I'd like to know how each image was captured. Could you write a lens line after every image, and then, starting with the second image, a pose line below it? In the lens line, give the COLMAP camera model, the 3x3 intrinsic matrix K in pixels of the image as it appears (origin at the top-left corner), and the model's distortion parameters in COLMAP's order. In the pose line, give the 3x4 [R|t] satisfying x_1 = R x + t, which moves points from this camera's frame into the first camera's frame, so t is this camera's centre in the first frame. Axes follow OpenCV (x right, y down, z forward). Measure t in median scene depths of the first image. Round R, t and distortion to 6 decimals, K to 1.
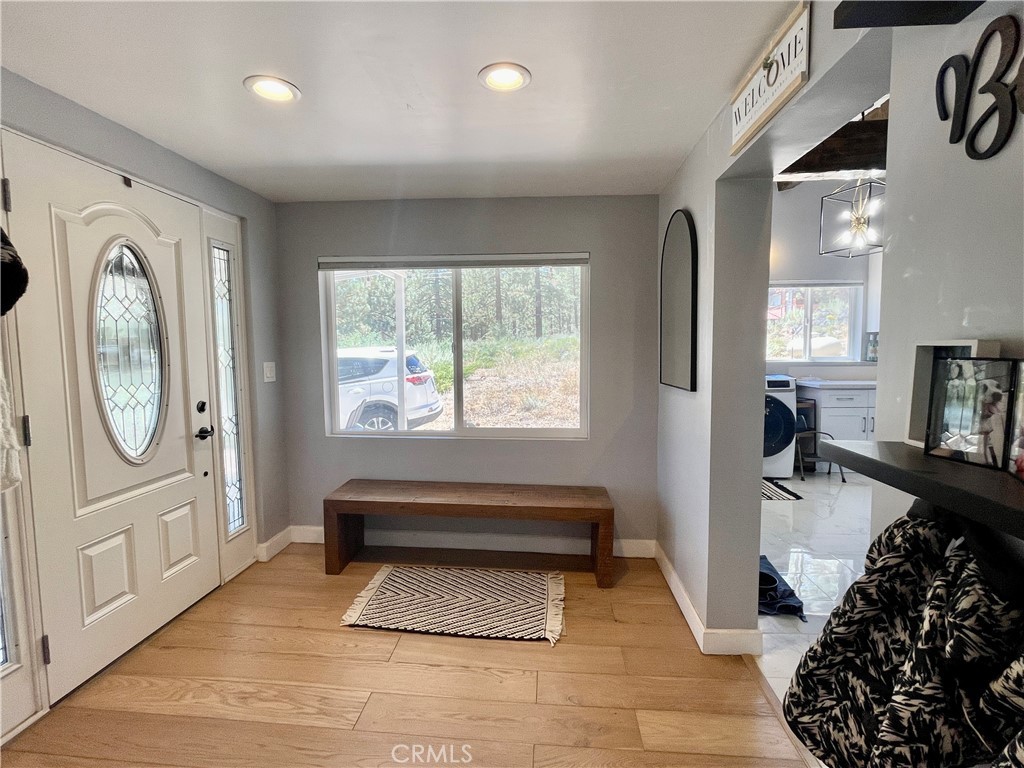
lens RADIAL K [[490.1, 0, 507.2], [0, 490.1, 386.3], [0, 0, 1]] dist [-0.003667, 0.001089]
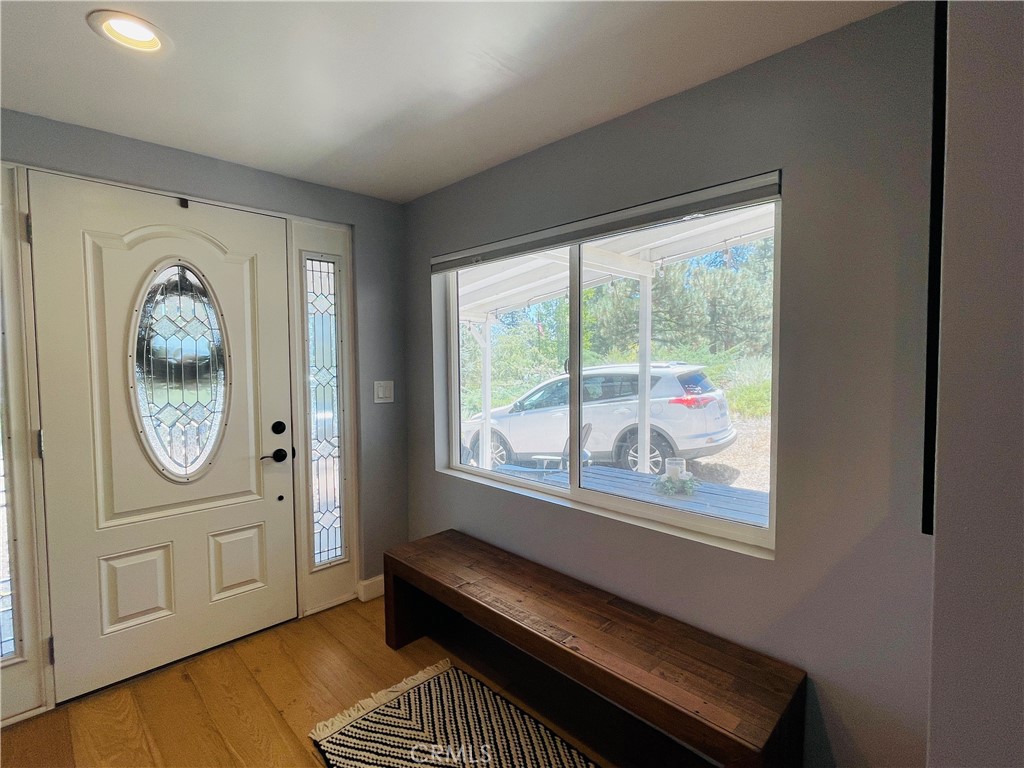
lens RADIAL K [[490.1, 0, 507.2], [0, 490.1, 386.3], [0, 0, 1]] dist [-0.003667, 0.001089]
pose [[0.763097, 0.033790, -0.645399, 0.327447], [-0.051181, 0.998655, -0.008230, -0.052557], [0.644254, 0.039313, 0.763801, 0.547813]]
